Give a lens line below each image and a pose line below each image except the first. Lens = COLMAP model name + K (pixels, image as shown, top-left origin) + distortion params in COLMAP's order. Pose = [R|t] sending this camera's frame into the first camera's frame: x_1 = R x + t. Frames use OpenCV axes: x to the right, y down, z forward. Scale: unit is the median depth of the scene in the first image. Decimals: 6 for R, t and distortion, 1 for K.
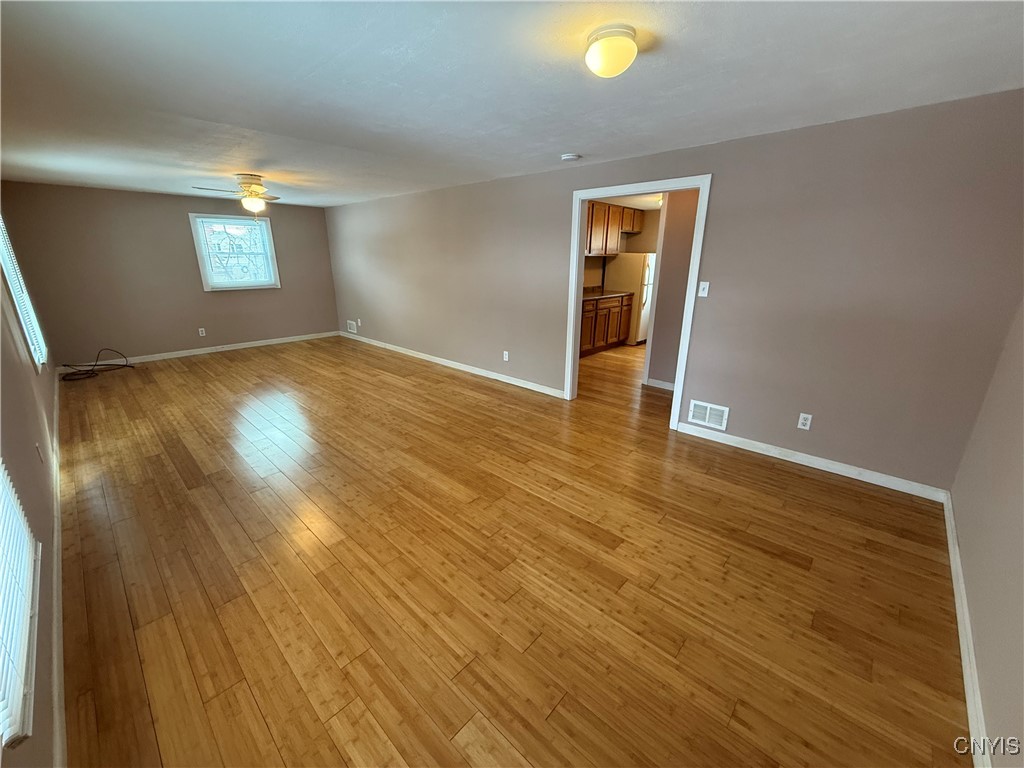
lens RADIAL K [[407.0, 0, 510.1], [0, 407.0, 384.1], [0, 0, 1]] dist [-0.000026, -0.000187]
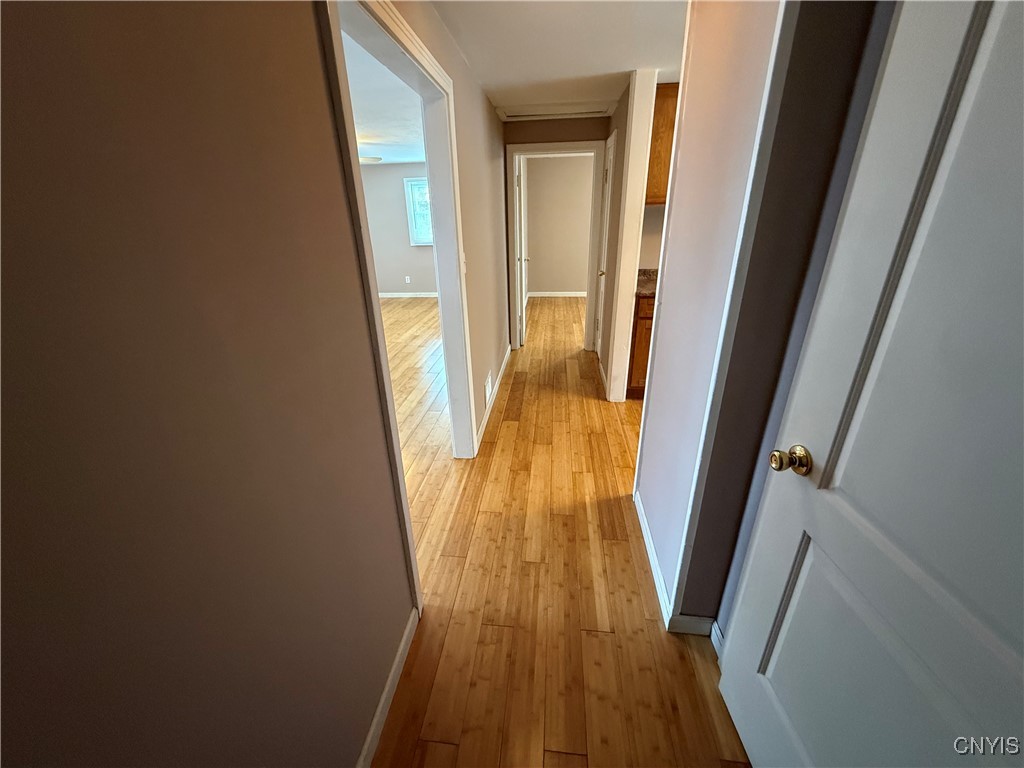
lens RADIAL K [[407.0, 0, 510.1], [0, 407.0, 384.1], [0, 0, 1]] dist [-0.000026, -0.000187]
pose [[0.602490, 0.292420, -0.742628, 0.500537], [-0.207933, 0.955841, 0.207681, -0.168798], [0.770565, 0.029291, 0.636688, 0.540819]]
